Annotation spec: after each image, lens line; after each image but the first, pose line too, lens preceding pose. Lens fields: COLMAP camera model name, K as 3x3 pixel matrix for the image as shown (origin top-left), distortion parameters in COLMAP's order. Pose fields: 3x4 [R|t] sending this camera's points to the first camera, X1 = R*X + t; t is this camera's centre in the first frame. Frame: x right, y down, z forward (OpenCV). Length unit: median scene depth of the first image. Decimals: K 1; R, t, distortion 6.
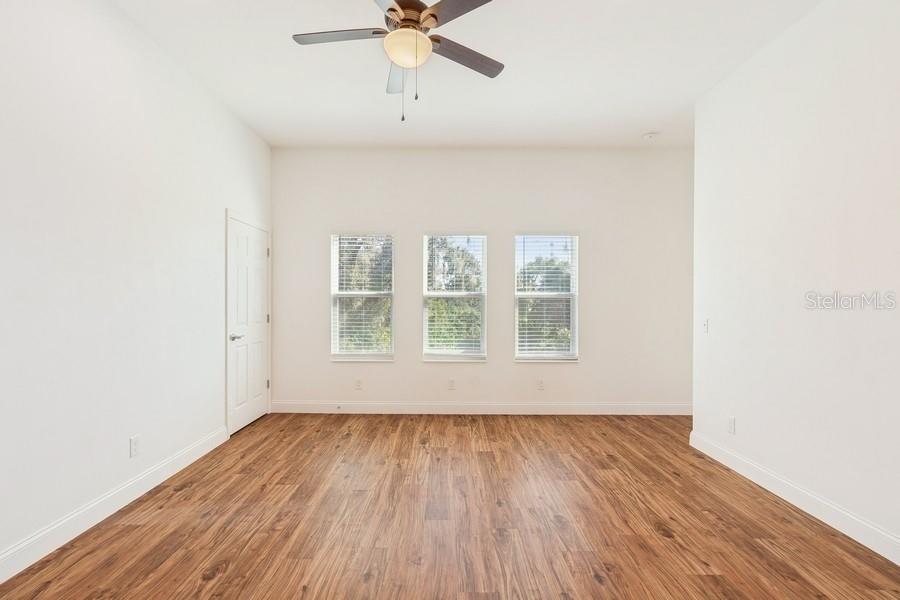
lens RADIAL K [[407.7, 0, 446.5], [0, 407.7, 301.2], [0, 0, 1]] dist [0.002108, 0.000164]
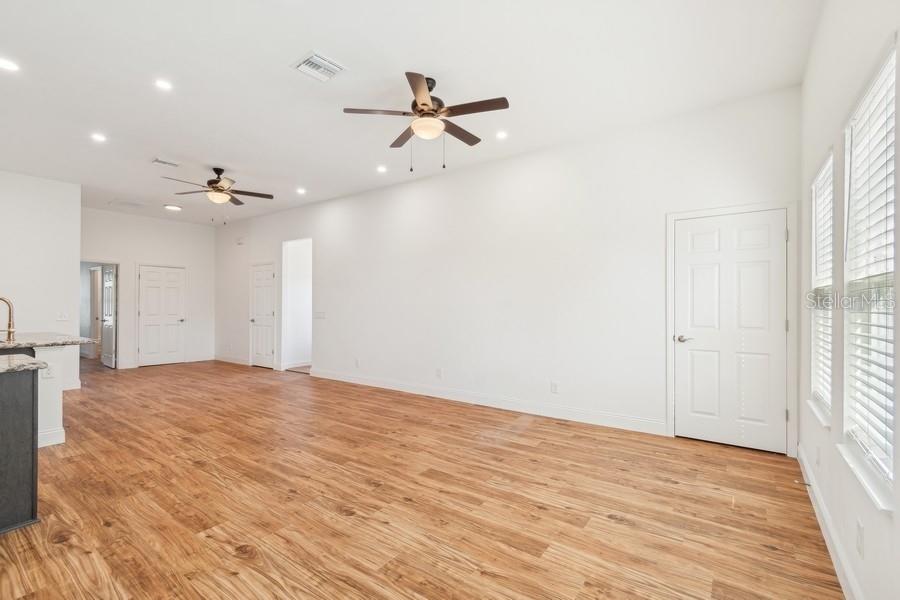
lens RADIAL K [[402.5, 0, 447.8], [0, 402.5, 304.7], [0, 0, 1]] dist [0.001008, -0.000021]
pose [[-0.595695, -0.007747, -0.803173, 0.647430], [0.000365, 0.999951, -0.009915, 0.020773], [0.803211, -0.006200, -0.595663, 1.242523]]
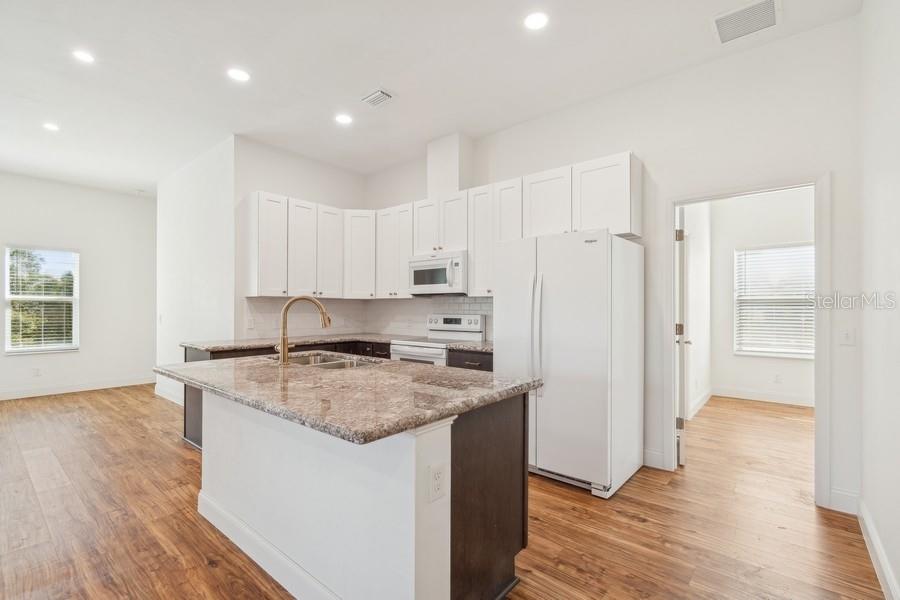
lens RADIAL K [[399.5, 0, 451.1], [0, 399.5, 305.7], [0, 0, 1]] dist [0.004287, 0.000345]
pose [[0.644507, 0.004375, 0.764586, 0.147343], [-0.005270, 0.999985, -0.001279, 0.002772], [-0.764580, -0.003205, 0.644521, -0.957817]]
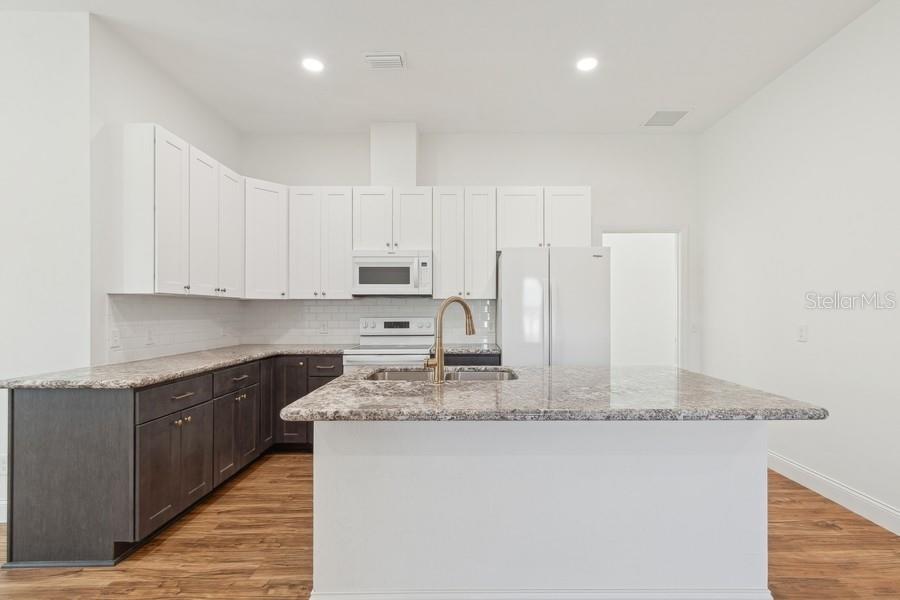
lens RADIAL K [[404.2, 0, 465.0], [0, 404.2, 306.7], [0, 0, 1]] dist [0.002435, -0.000111]
pose [[0.000314, 0.007030, 0.999975, -0.055274], [-0.002883, 0.999971, -0.007029, 0.004931], [-0.999996, -0.002880, 0.000334, -0.347983]]
